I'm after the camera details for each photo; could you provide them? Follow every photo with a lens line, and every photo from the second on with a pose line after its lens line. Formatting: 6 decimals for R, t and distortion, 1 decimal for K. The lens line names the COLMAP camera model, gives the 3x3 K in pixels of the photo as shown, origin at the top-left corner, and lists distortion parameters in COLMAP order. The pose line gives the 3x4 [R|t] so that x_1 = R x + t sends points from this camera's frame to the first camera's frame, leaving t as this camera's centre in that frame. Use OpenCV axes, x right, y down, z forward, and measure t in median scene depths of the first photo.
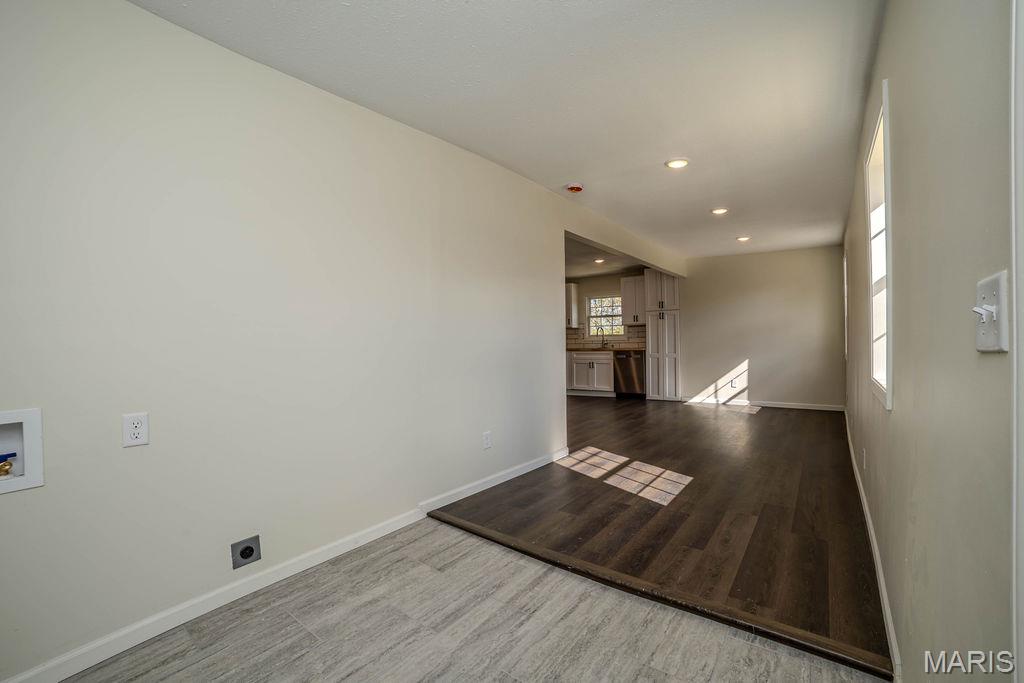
lens RADIAL K [[415.7, 0, 519.4], [0, 415.7, 343.6], [0, 0, 1]] dist [0.008576, 0.000508]
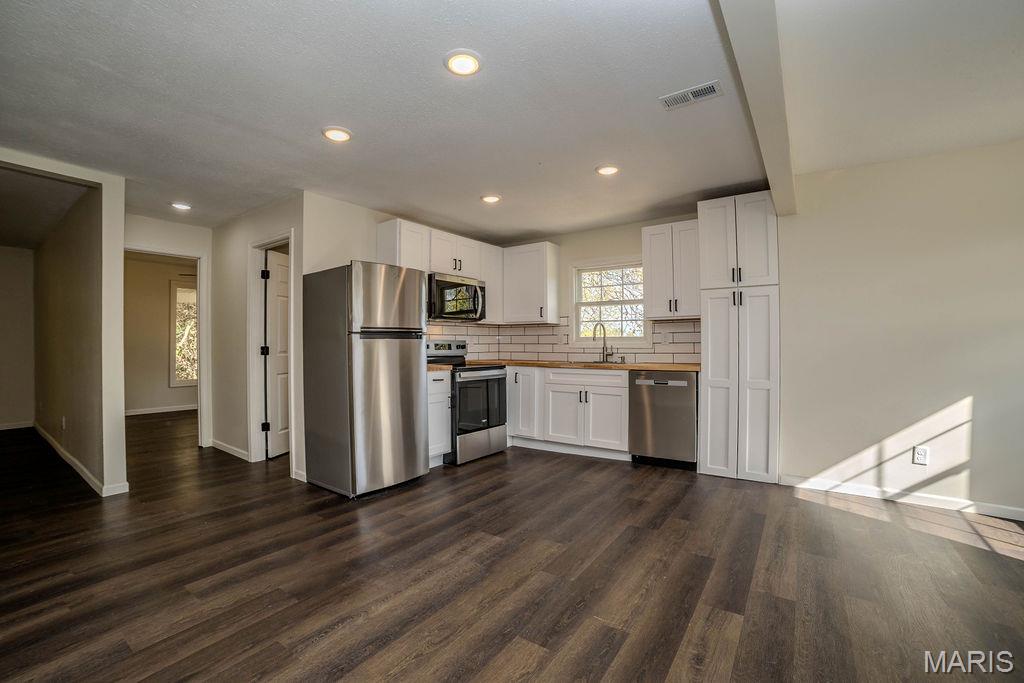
lens RADIAL K [[415.7, 0, 506.0], [0, 415.7, 344.3], [0, 0, 1]] dist [0.008576, 0.000508]
pose [[0.999792, 0.010641, 0.017371, 0.067375], [-0.010678, 0.999941, 0.002086, -0.012475], [-0.017348, -0.002271, 0.999847, 0.485284]]
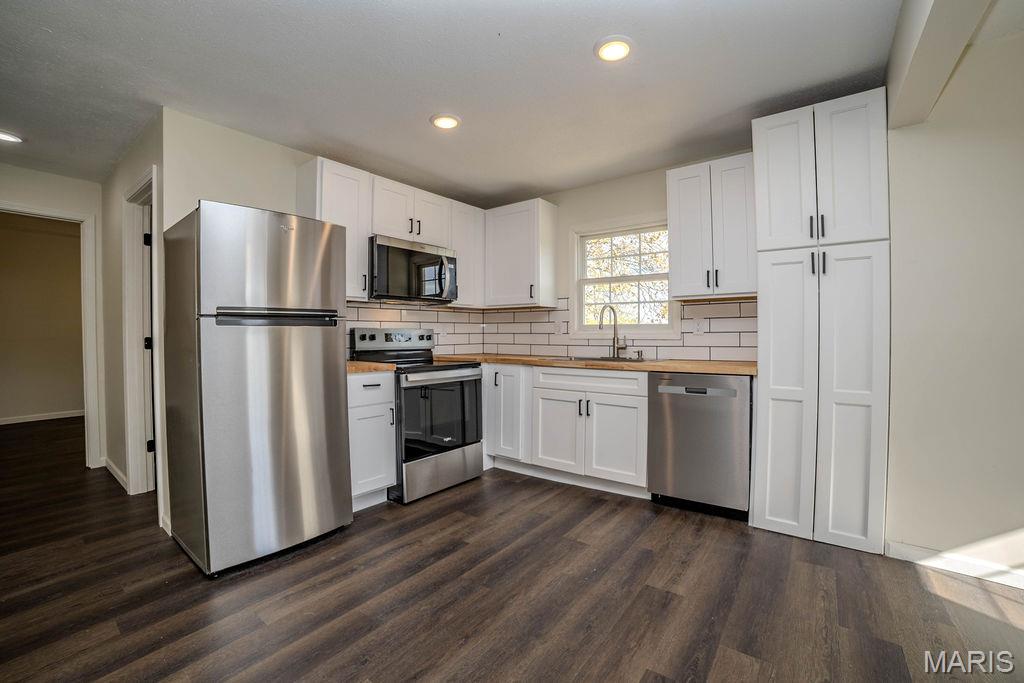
lens RADIAL K [[415.7, 0, 514.3], [0, 415.7, 336.6], [0, 0, 1]] dist [0.008576, 0.000508]
pose [[0.999883, 0.011005, -0.010628, 0.113895], [-0.010915, 0.999904, 0.008518, -0.012975], [0.010721, -0.008401, 0.999907, 0.628185]]
